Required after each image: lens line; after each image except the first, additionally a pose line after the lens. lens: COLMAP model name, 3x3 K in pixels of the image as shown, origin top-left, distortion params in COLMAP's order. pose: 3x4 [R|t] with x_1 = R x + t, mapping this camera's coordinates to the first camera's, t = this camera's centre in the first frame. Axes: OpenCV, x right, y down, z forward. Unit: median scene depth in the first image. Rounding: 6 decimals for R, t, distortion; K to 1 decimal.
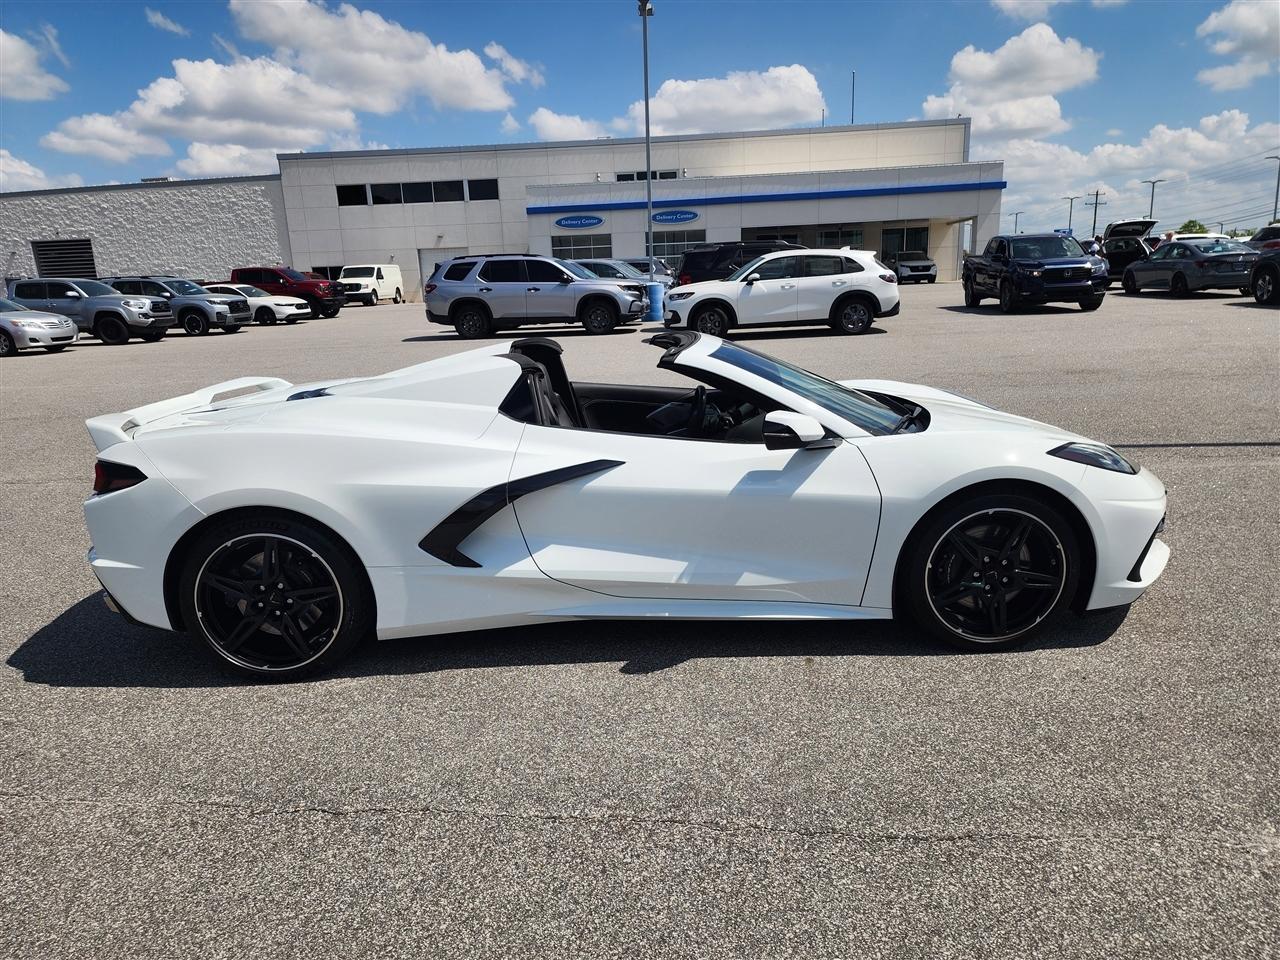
lens RADIAL K [[858.1, 0, 627.6], [0, 858.1, 478.7], [0, 0, 1]] dist [0.062599, -0.053369]
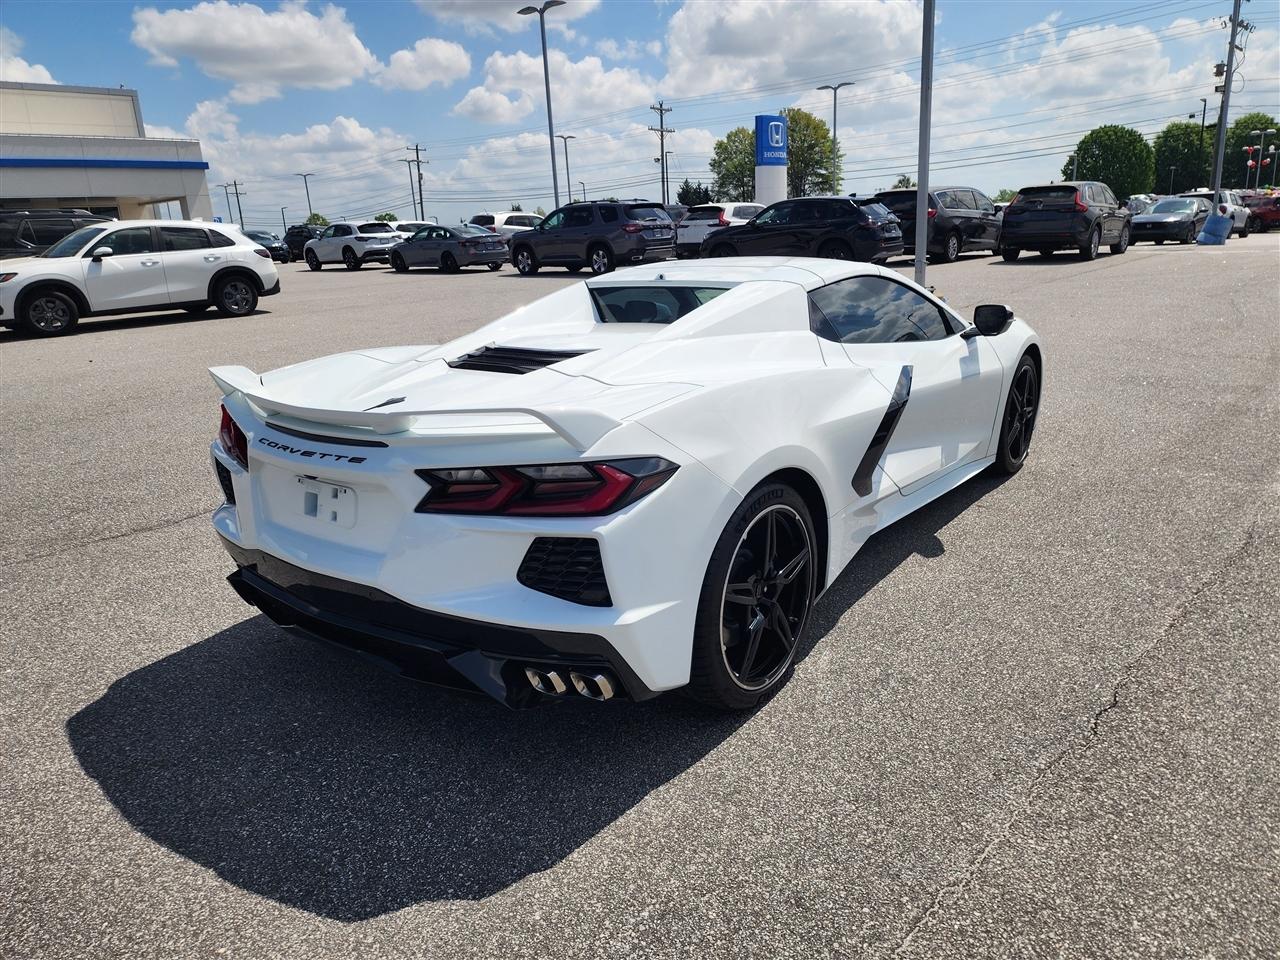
lens RADIAL K [[858.1, 0, 639.7], [0, 858.1, 481.8], [0, 0, 1]] dist [0.062599, -0.053369]
pose [[0.603311, -0.214215, 0.768198, -0.217283], [0.204298, 0.972621, 0.110773, -0.013552], [-0.770895, 0.090111, 0.630556, 0.121192]]
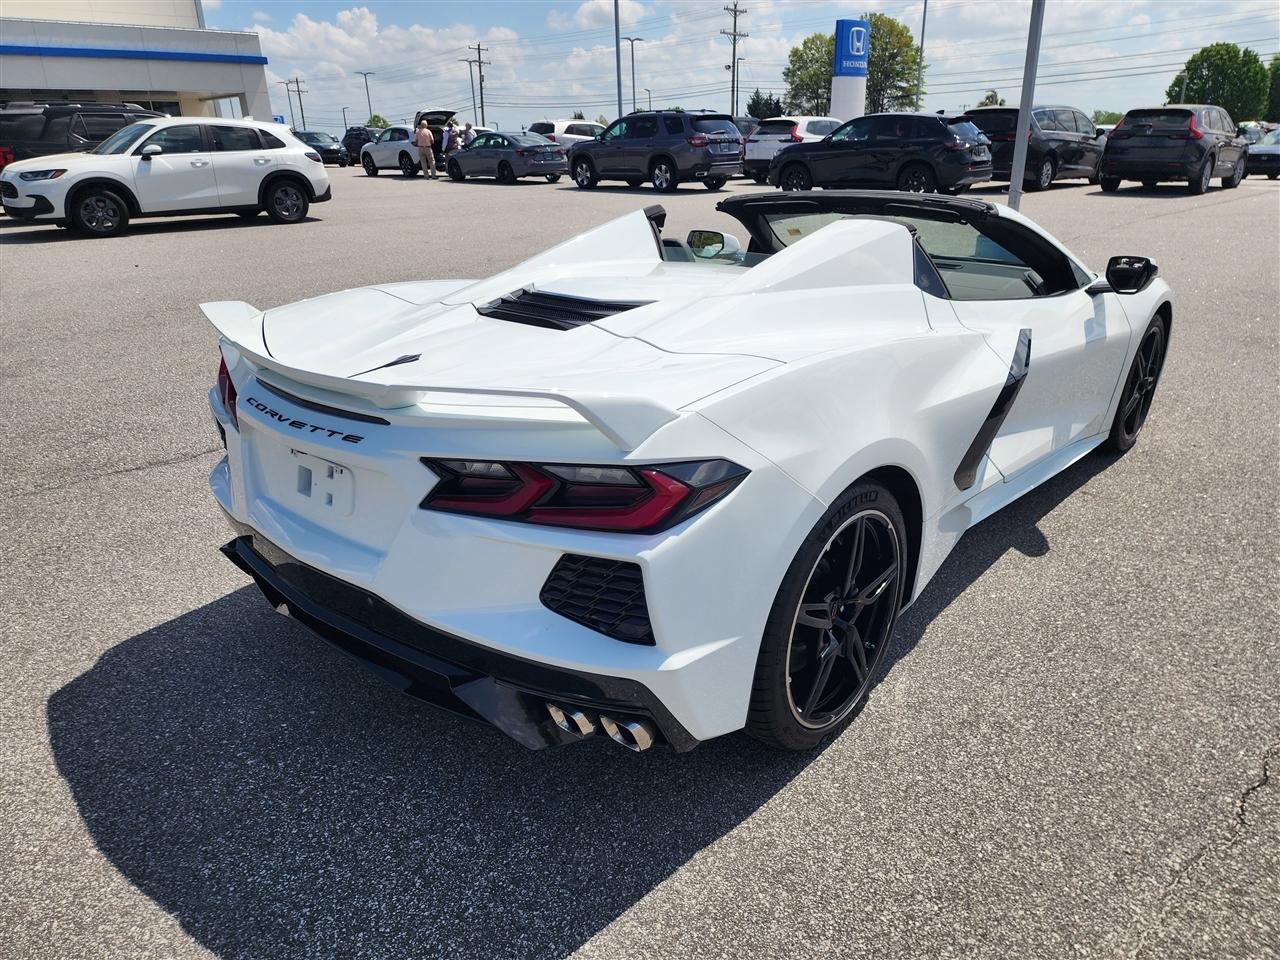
lens RADIAL K [[858.1, 0, 633.1], [0, 858.1, 482.7], [0, 0, 1]] dist [0.062599, -0.053369]
pose [[0.662513, -0.247474, 0.706989, -0.194072], [0.160905, 0.968832, 0.188347, -0.020812], [-0.731564, -0.011024, 0.681683, 0.139039]]
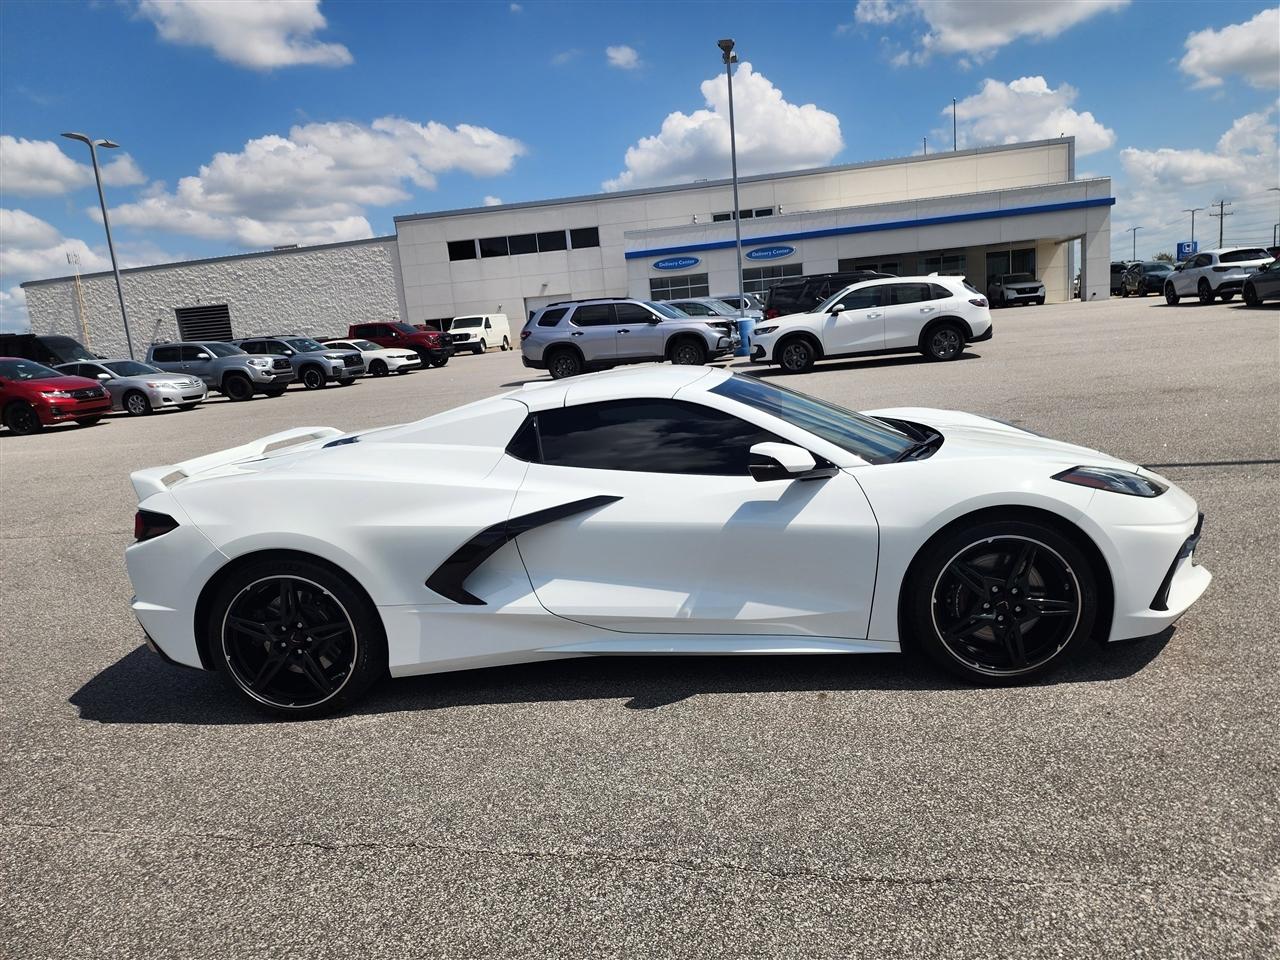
lens RADIAL K [[859.5, 0, 652.0], [0, 859.5, 464.9], [0, 0, 1]] dist [0.061734, -0.054824]
pose [[0.994379, -0.031088, -0.101214, 0.027208], [0.025135, 0.997908, -0.059570, 0.000678], [0.102854, 0.056691, 0.993080, -0.001878]]
